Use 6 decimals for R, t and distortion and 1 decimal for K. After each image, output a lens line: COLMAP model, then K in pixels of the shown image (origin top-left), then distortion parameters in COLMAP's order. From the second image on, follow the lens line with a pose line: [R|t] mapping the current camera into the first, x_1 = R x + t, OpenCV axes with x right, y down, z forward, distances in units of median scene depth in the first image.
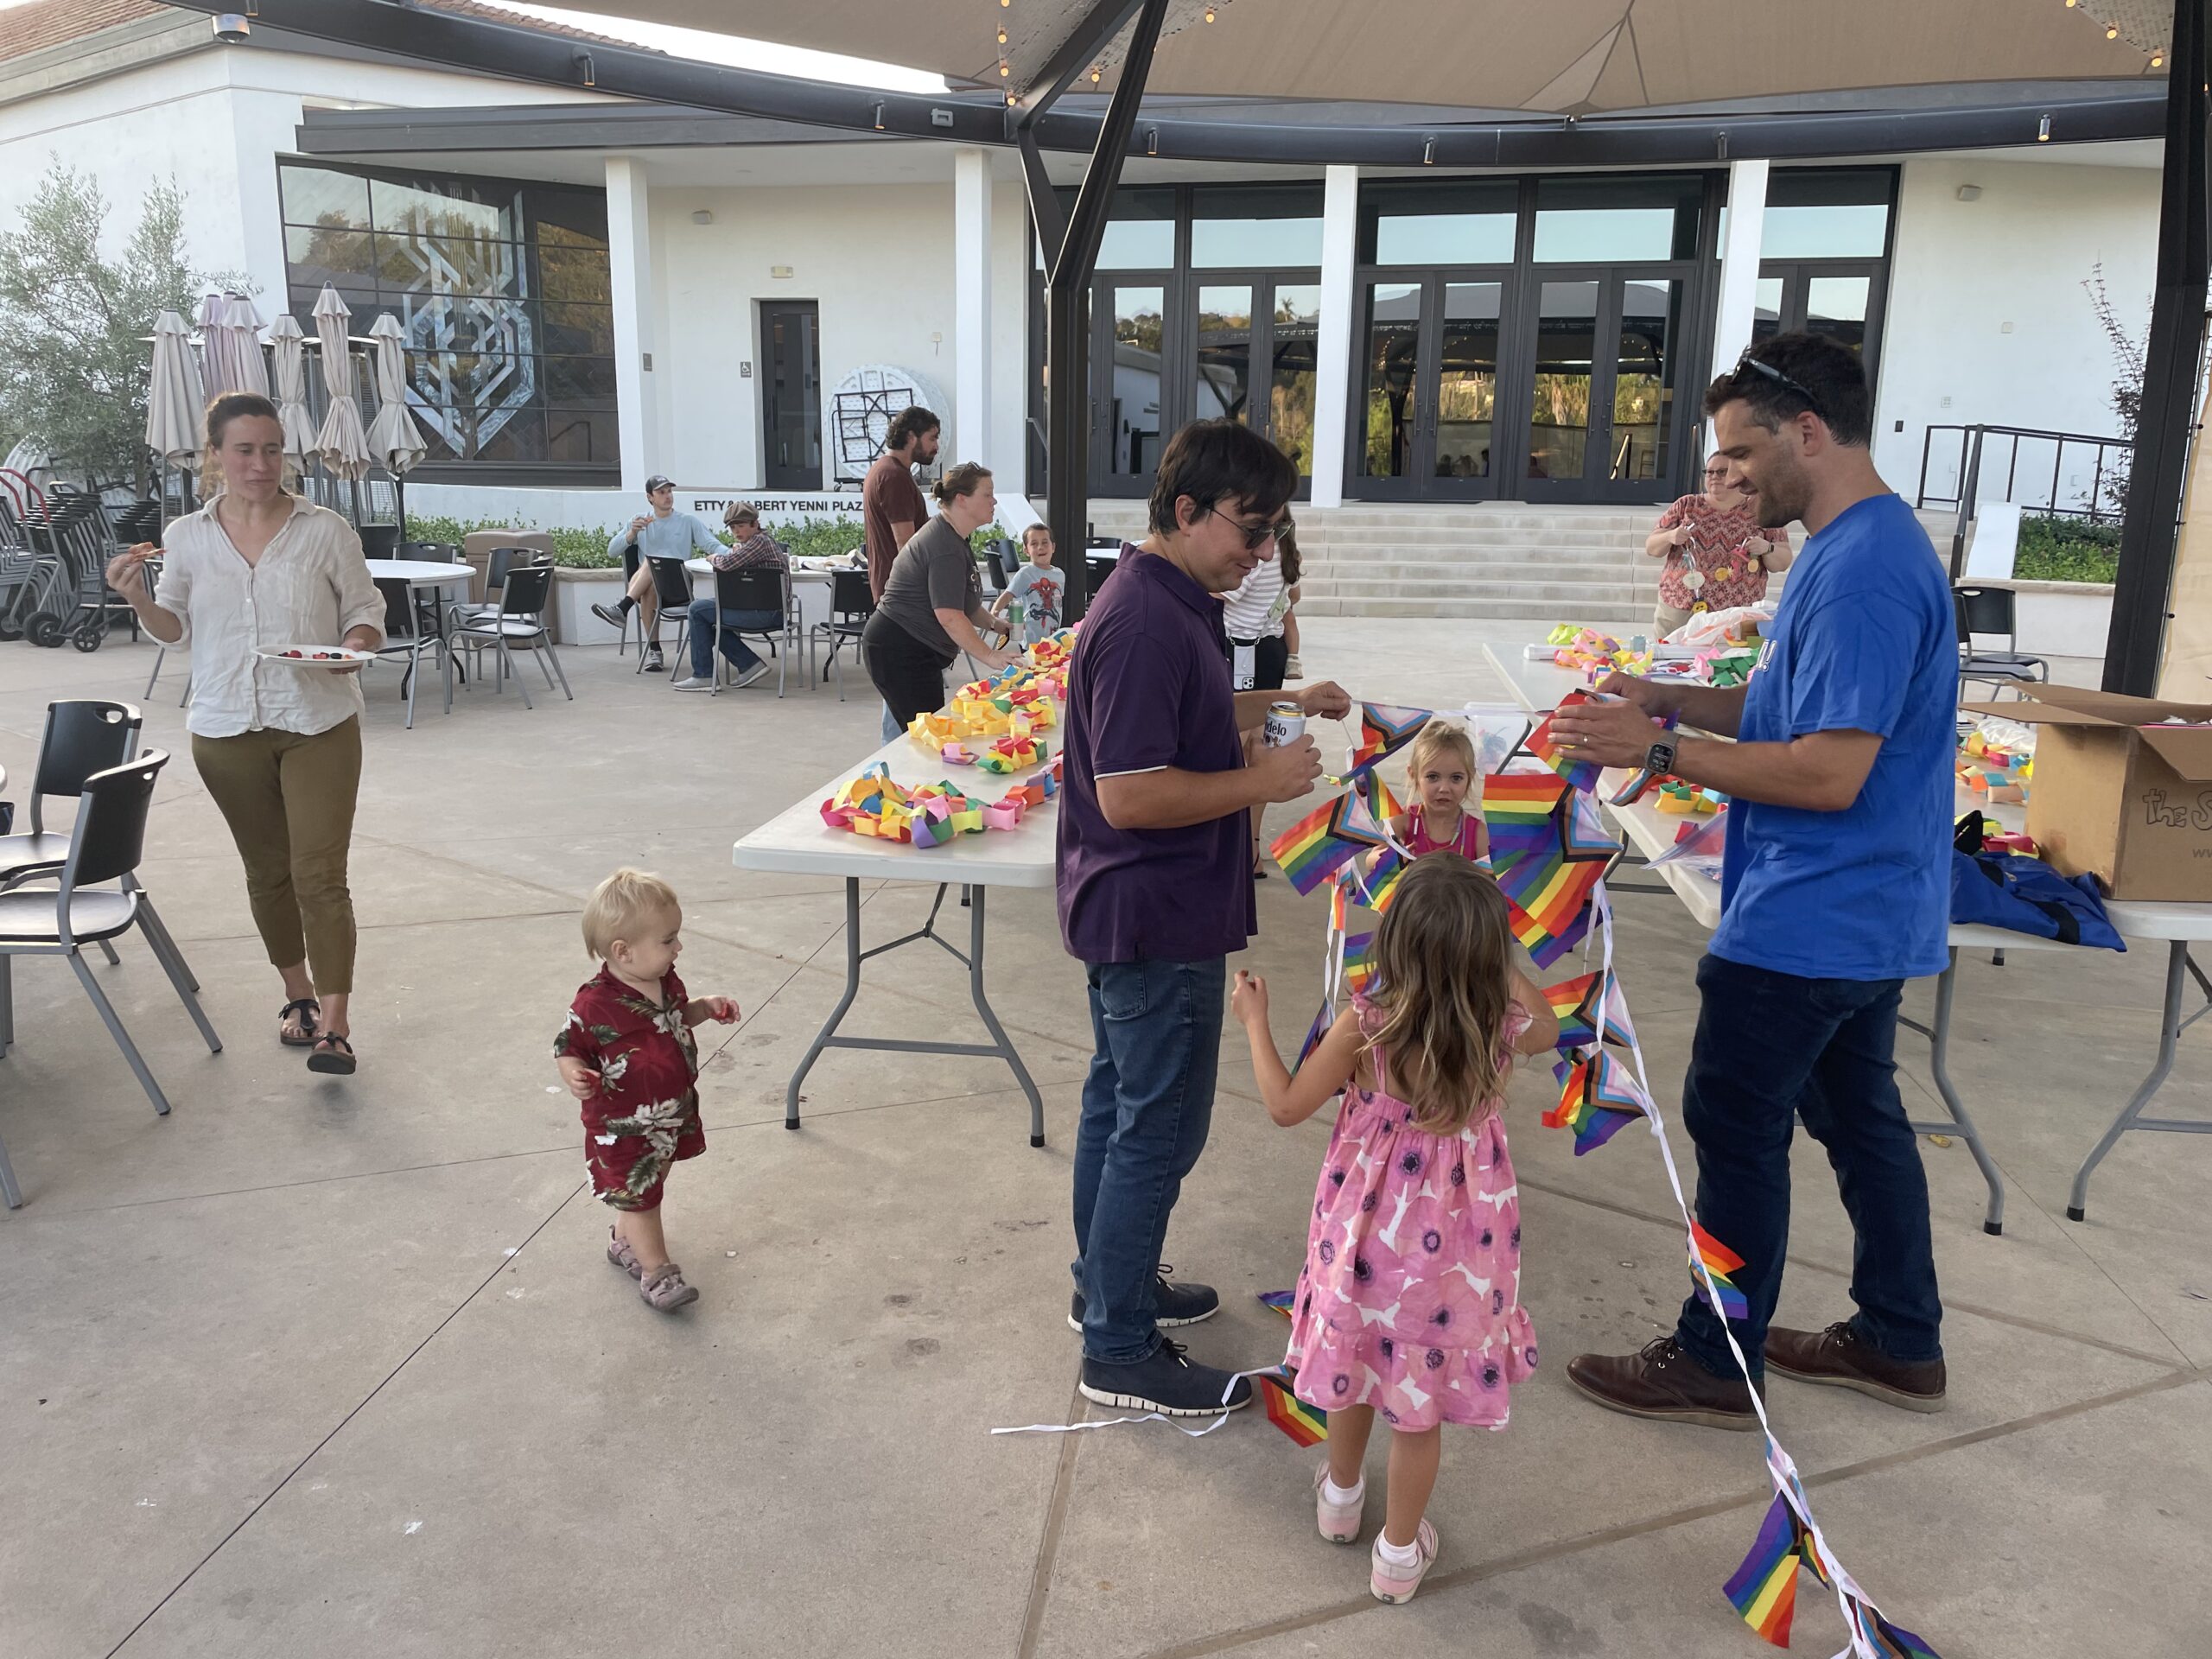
lens RADIAL K [[1688.1, 0, 1086.6], [0, 1688.1, 838.6], [0, 0, 1]] dist [0.094560, -0.072156]
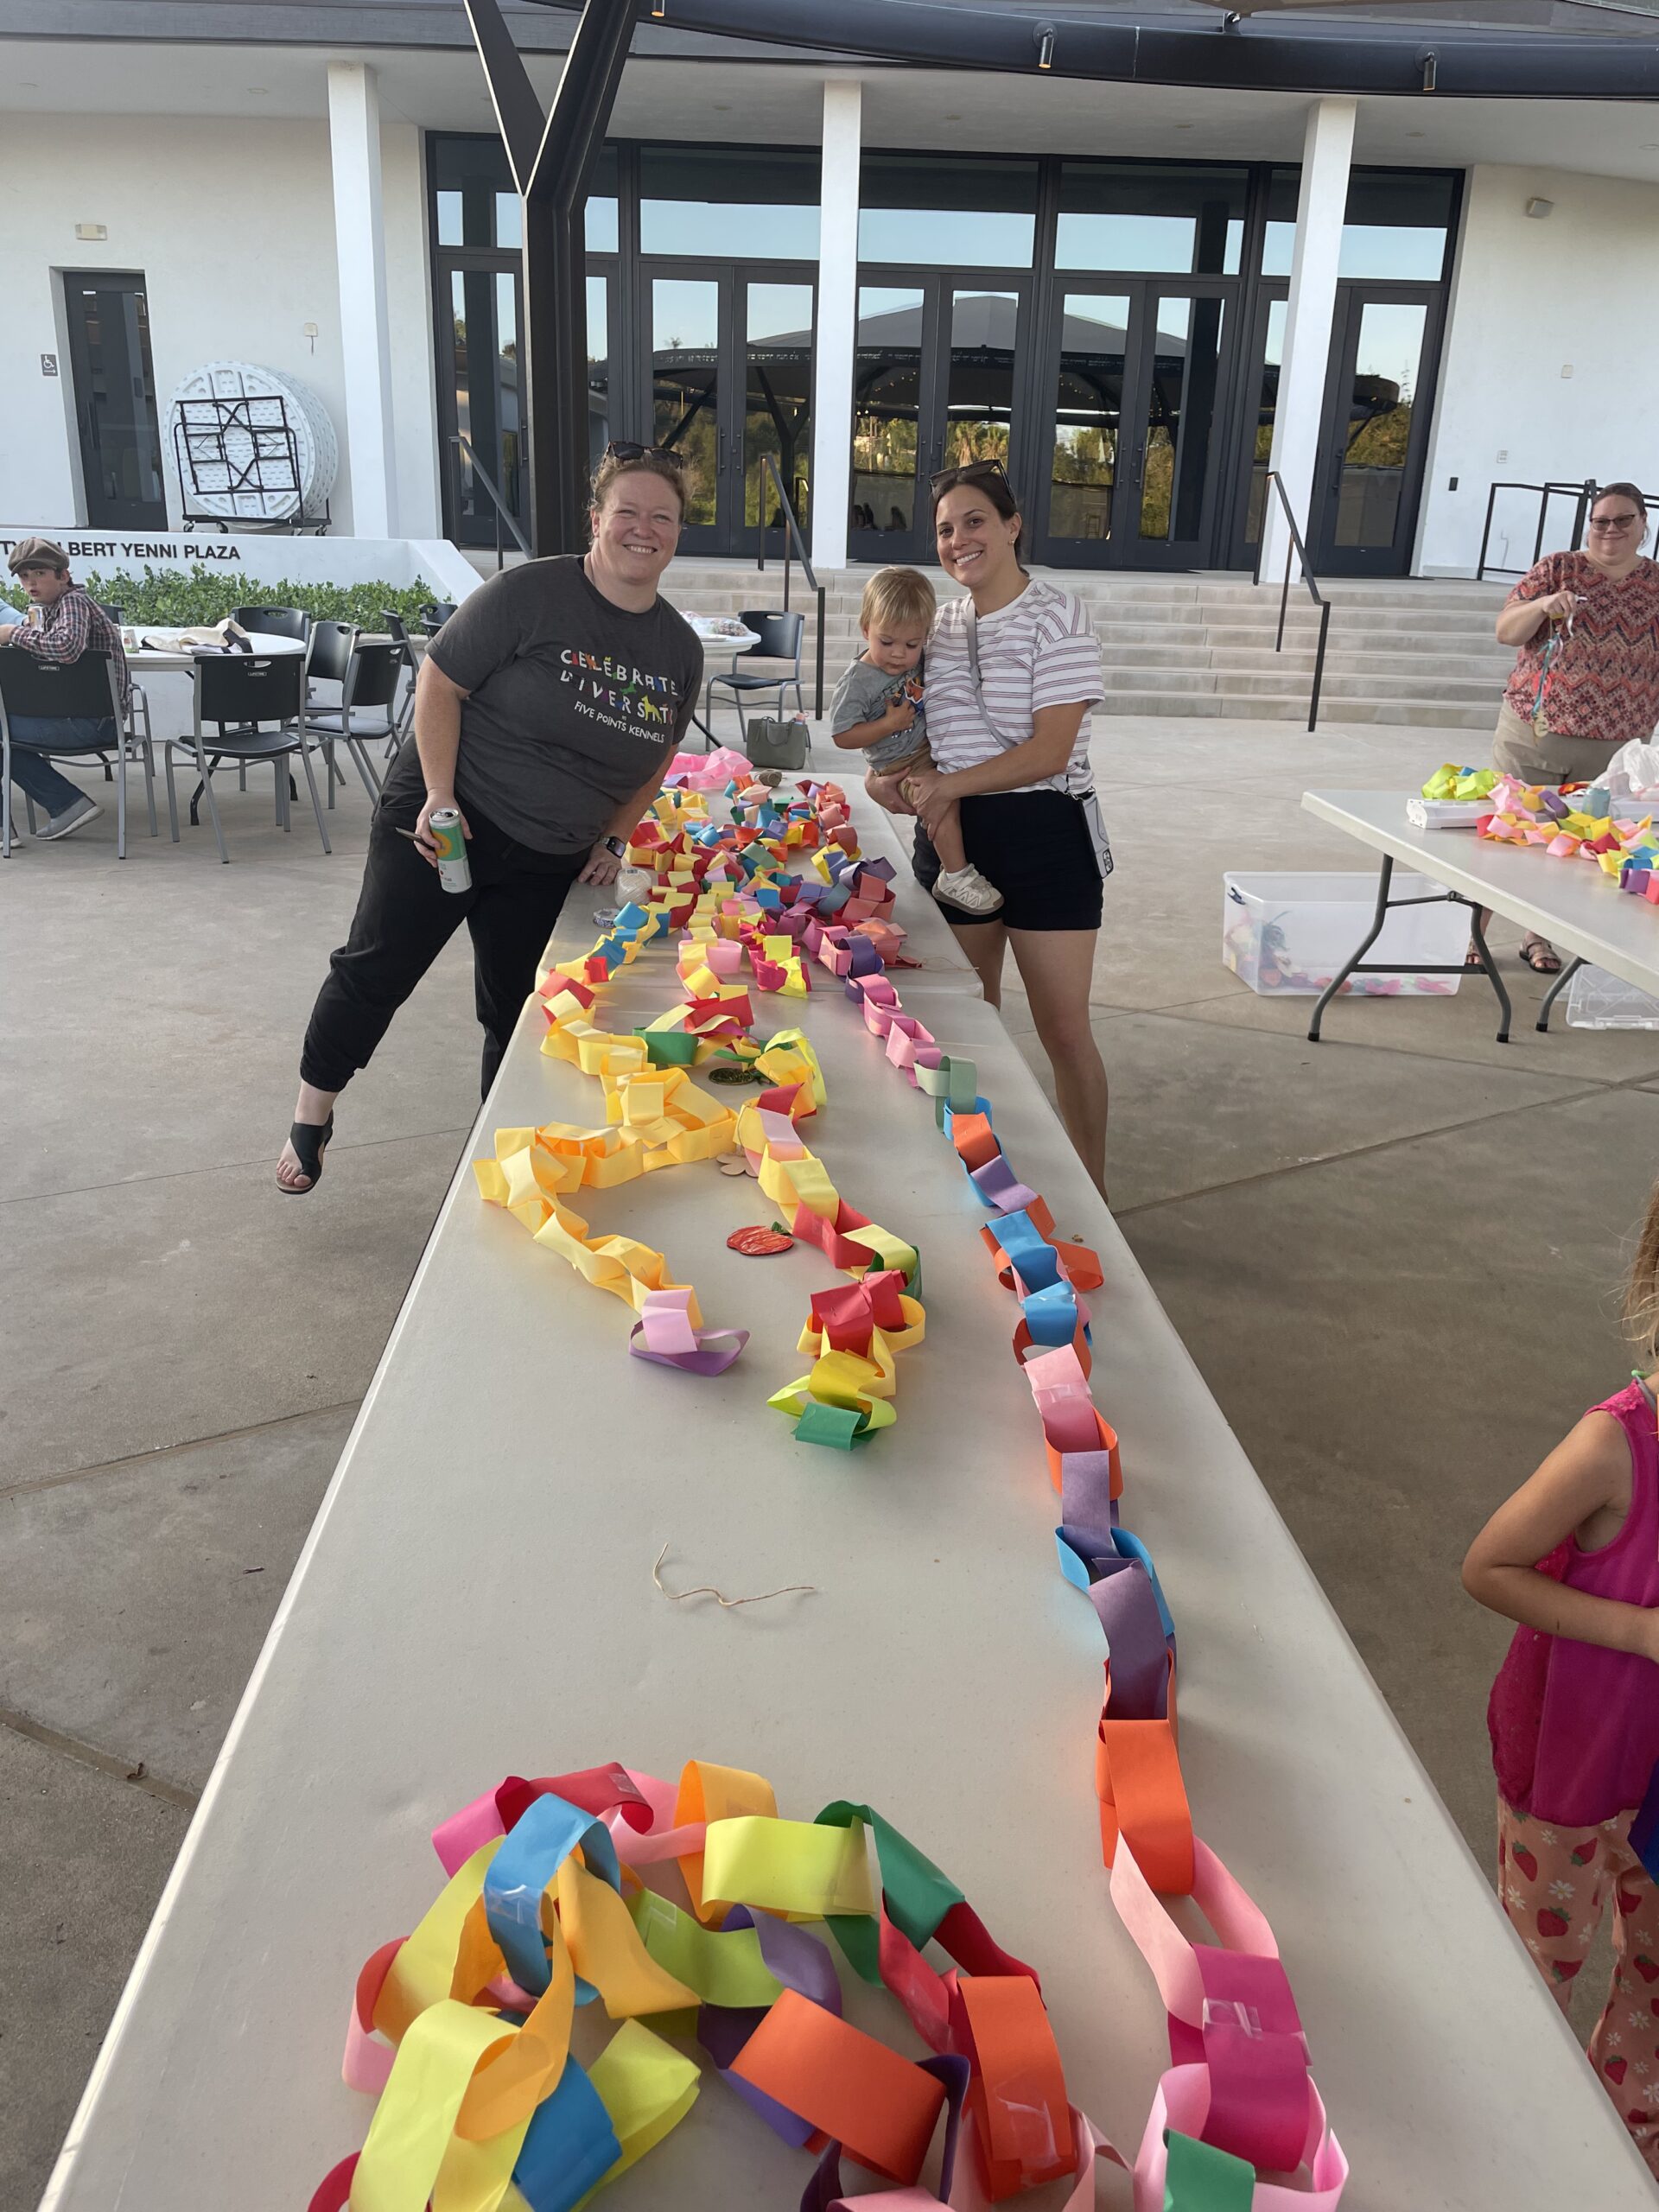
lens RADIAL K [[1688.1, 0, 825.9], [0, 1688.1, 1064.5], [0, 0, 1]] dist [0.094560, -0.072156]
pose [[0.979868, -0.042411, 0.195088, -0.030328], [0.024276, 0.995236, 0.094427, -0.036660], [-0.198164, -0.087790, 0.976230, 0.189319]]
